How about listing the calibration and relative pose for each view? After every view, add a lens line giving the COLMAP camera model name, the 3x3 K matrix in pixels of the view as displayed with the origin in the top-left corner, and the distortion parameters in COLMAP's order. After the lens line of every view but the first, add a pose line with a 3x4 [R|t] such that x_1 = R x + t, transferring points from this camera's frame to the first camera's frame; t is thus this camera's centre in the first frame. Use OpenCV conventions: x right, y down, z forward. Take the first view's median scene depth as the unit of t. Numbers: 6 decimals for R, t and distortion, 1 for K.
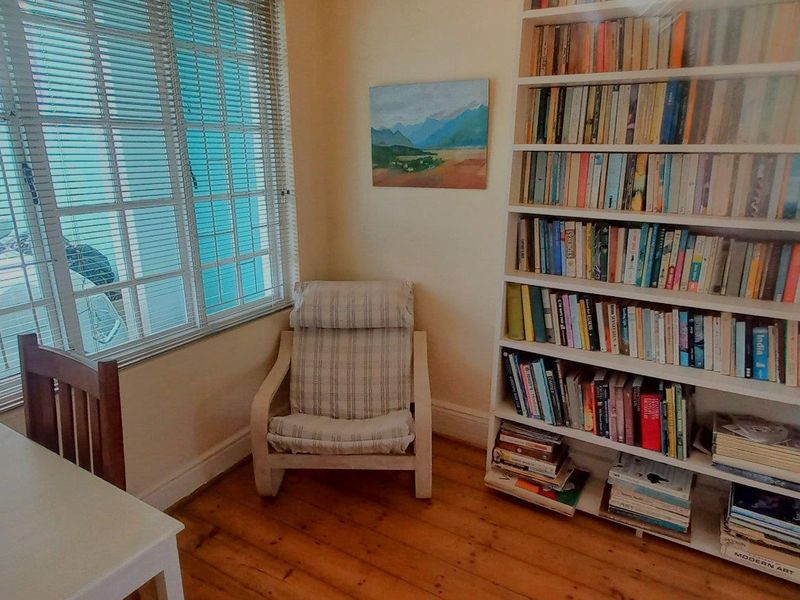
lens RADIAL K [[510.5, 0, 404.7], [0, 510.5, 309.4], [0, 0, 1]] dist [0.006216, -0.004779]
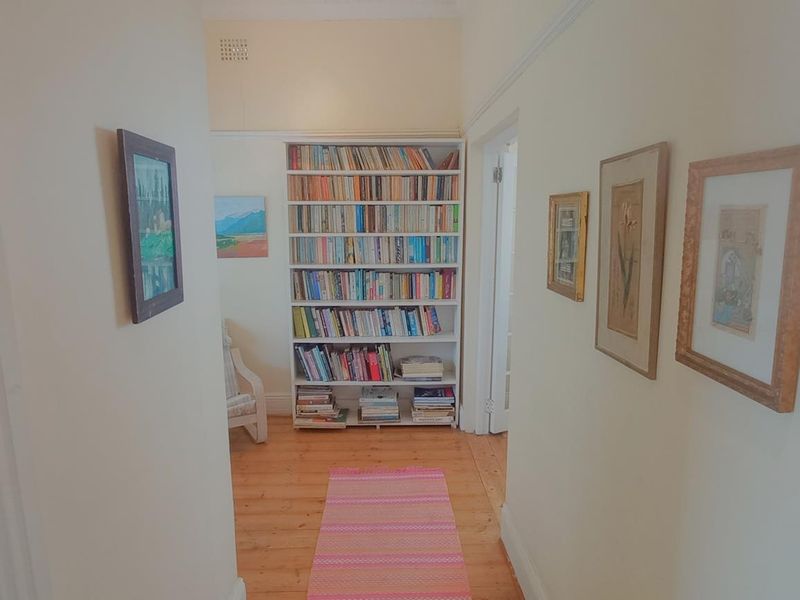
lens RADIAL K [[510.5, 0, 400.1], [0, 510.5, 298.2], [0, 0, 1]] dist [0.006216, -0.004779]
pose [[0.840618, -0.096774, 0.532914, -0.466166], [0.168389, 0.981846, -0.087319, 0.147894], [-0.514789, 0.163139, 0.841652, -0.767388]]
